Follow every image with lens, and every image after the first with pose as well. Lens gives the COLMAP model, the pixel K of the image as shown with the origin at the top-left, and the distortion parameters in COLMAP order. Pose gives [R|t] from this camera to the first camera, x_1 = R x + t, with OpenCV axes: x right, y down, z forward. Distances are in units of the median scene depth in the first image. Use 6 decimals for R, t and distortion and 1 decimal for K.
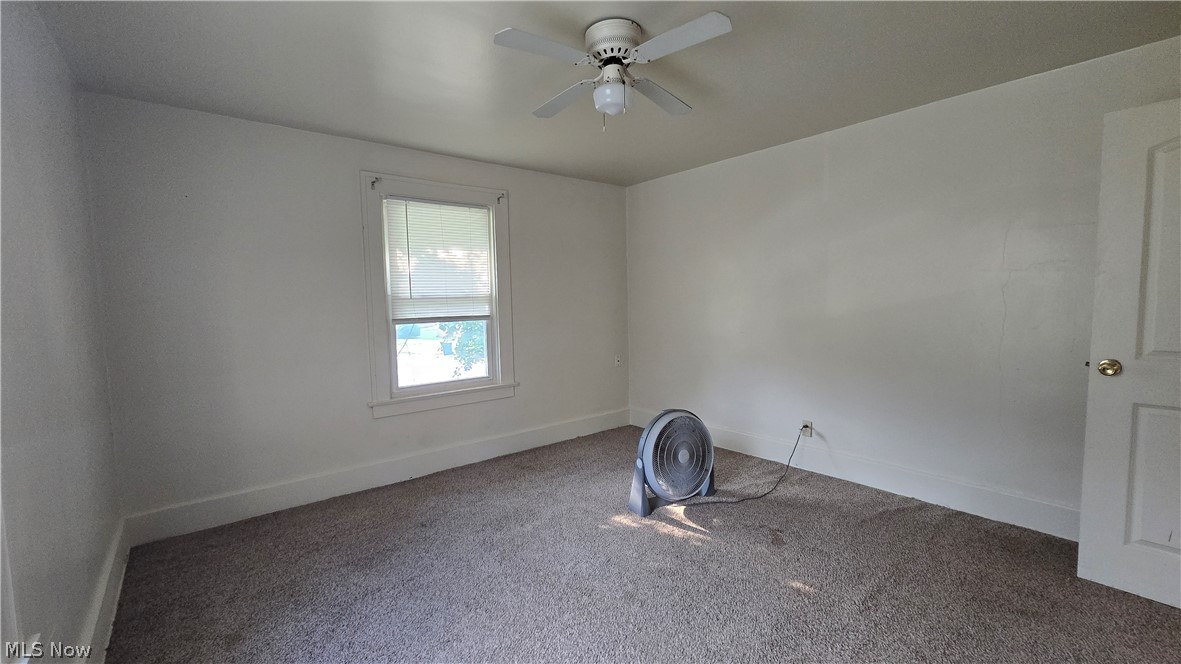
lens RADIAL K [[483.9, 0, 588.0], [0, 483.9, 334.2], [0, 0, 1]] dist [-0.001021, 0.000269]
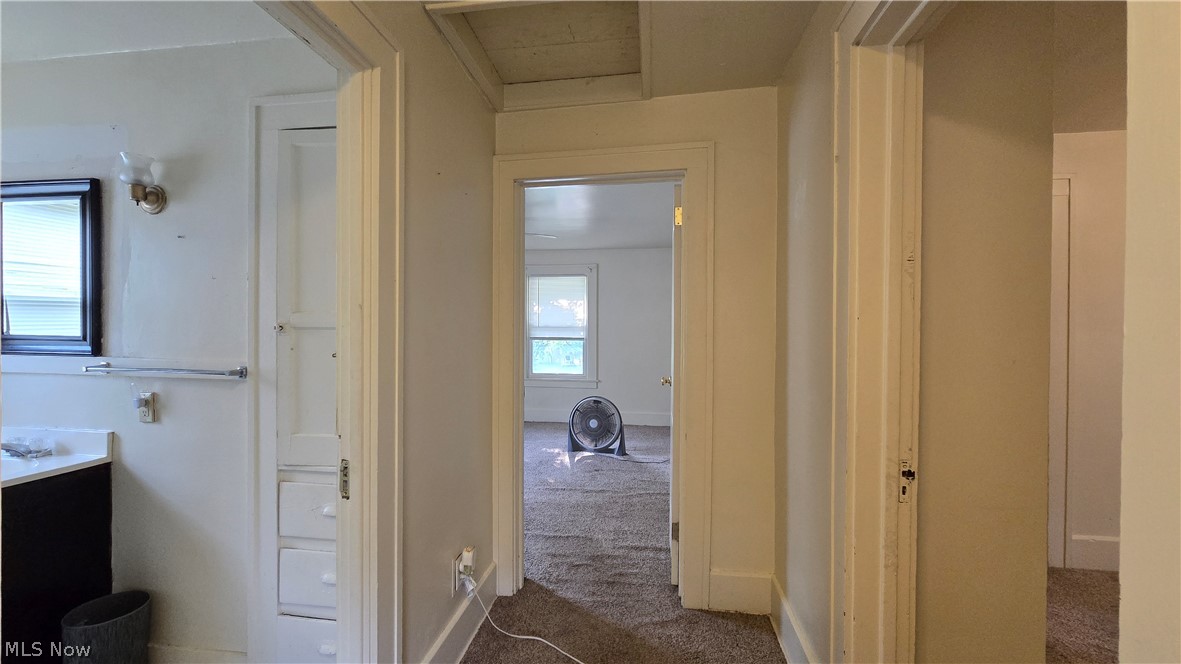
lens RADIAL K [[483.9, 0, 588.0], [0, 483.9, 334.2], [0, 0, 1]] dist [-0.001021, 0.000269]
pose [[0.671012, 0.031296, -0.740786, 1.164013], [-0.072457, 0.997094, -0.023508, -0.013542], [0.737898, 0.069449, 0.671330, -0.141320]]
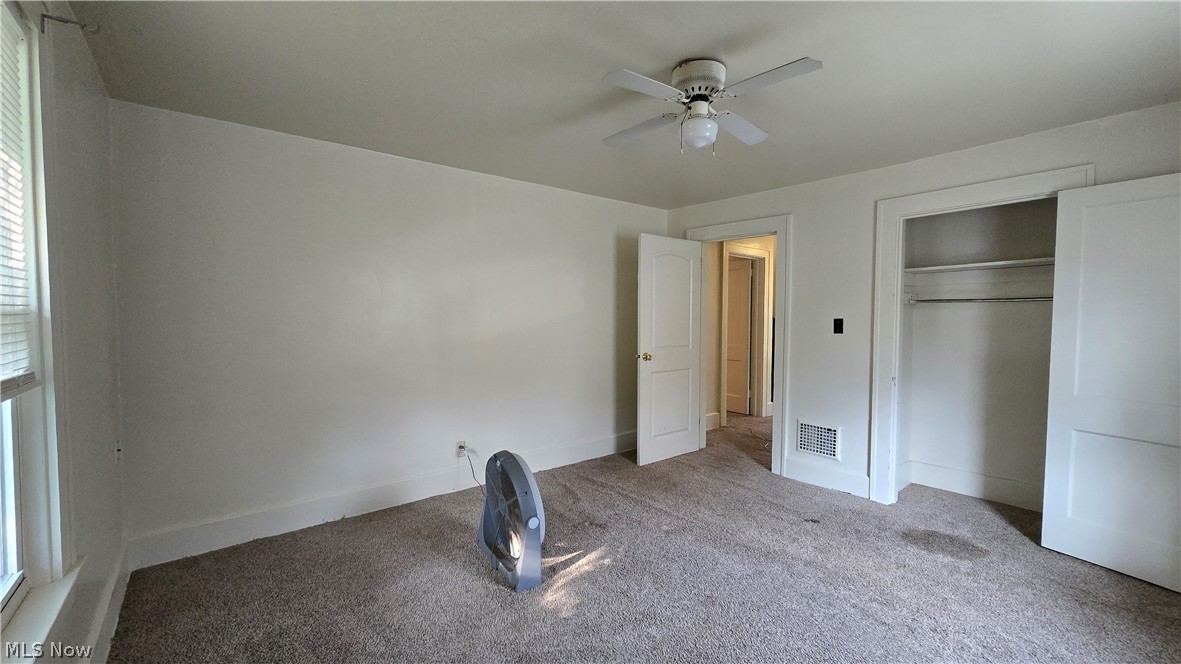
lens RADIAL K [[483.9, 0, 588.0], [0, 483.9, 334.2], [0, 0, 1]] dist [-0.001021, 0.000269]
pose [[0.014423, -0.020764, 0.999680, -0.555048], [0.076071, 0.996910, 0.019608, -0.047169], [-0.996998, 0.075764, 0.015958, 0.688694]]
